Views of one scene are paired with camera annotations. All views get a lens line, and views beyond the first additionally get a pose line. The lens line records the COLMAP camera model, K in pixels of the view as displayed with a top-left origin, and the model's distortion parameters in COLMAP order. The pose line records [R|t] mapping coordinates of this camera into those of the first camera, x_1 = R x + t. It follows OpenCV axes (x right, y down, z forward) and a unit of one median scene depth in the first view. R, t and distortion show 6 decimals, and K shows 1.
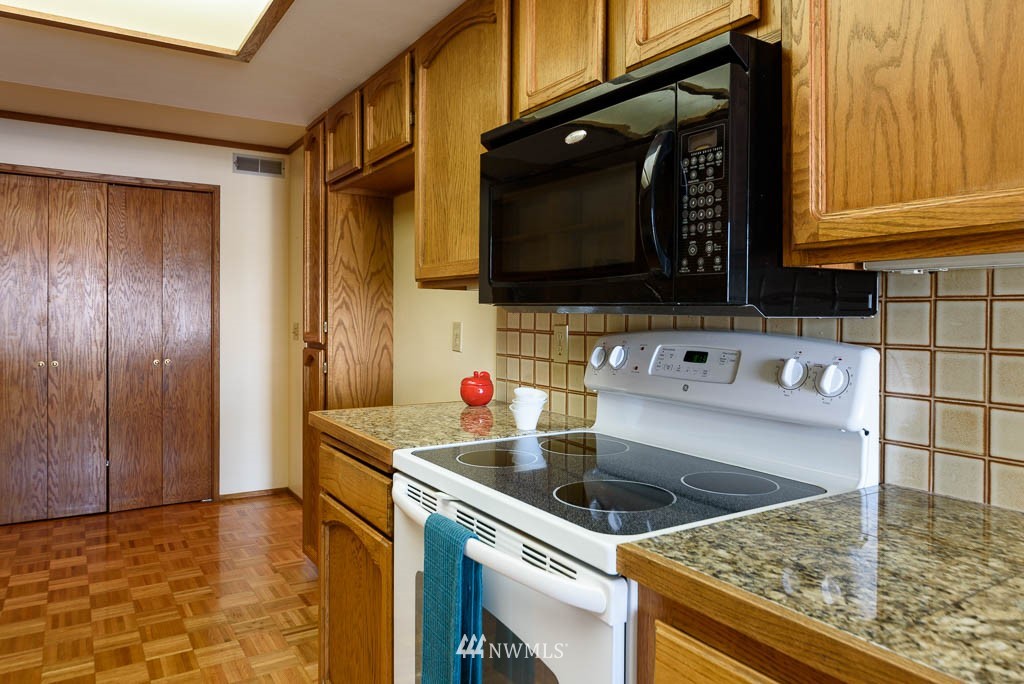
lens RADIAL K [[722.4, 0, 519.4], [0, 722.4, 315.8], [0, 0, 1]] dist [0.000012, 0.002484]
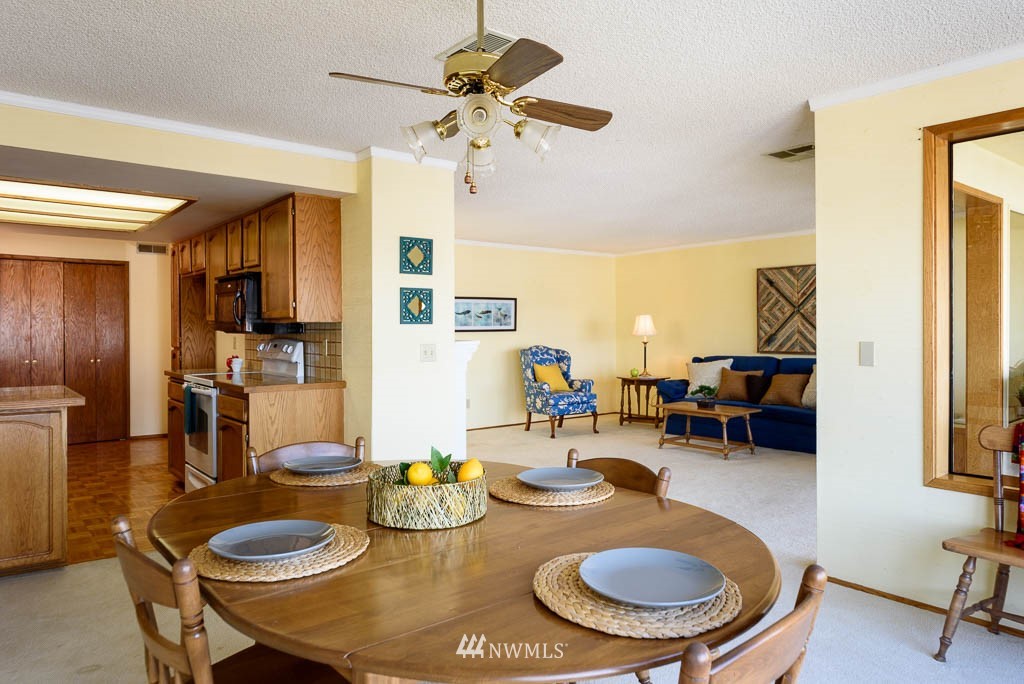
lens RADIAL K [[663.6, 0, 494.6], [0, 663.6, 333.5], [0, 0, 1]] dist [-0.003451, 0.000485]
pose [[0.993980, -0.007882, 0.109276, 0.331019], [0.007640, 0.999967, 0.002626, -0.000697], [-0.109294, -0.001775, 0.994008, -0.793318]]
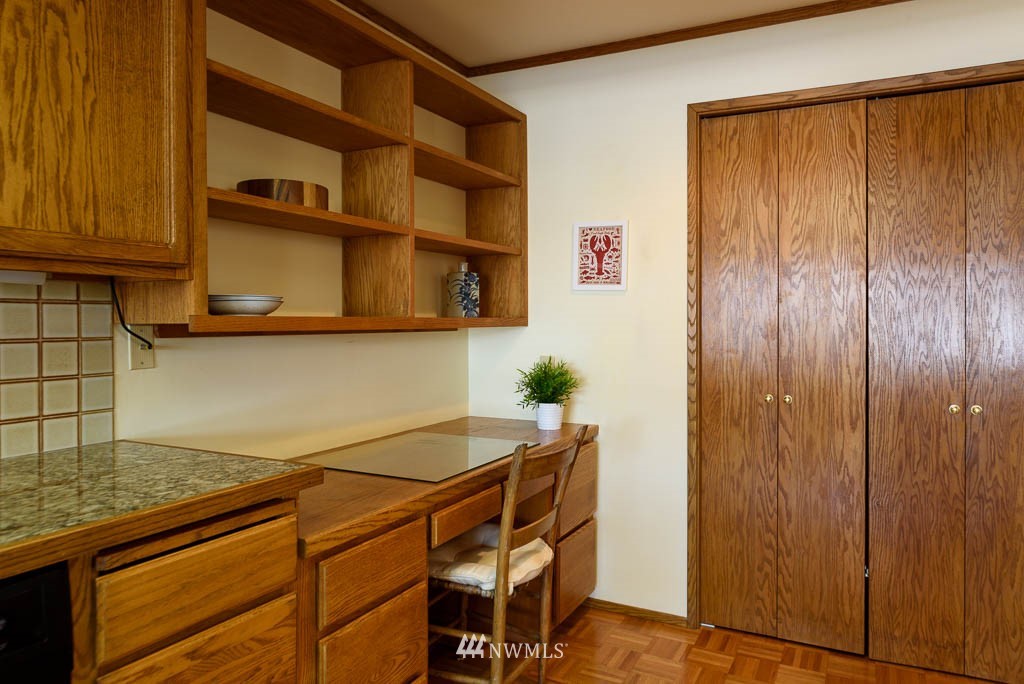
lens RADIAL K [[702.8, 0, 511.0], [0, 702.8, 328.2], [0, 0, 1]] dist [-0.015846, 0.003721]
pose [[0.517902, 0.004052, -0.855431, -0.239877], [0.003490, 0.999970, 0.006850, -0.001366], [0.855433, -0.006533, 0.517872, 0.471027]]
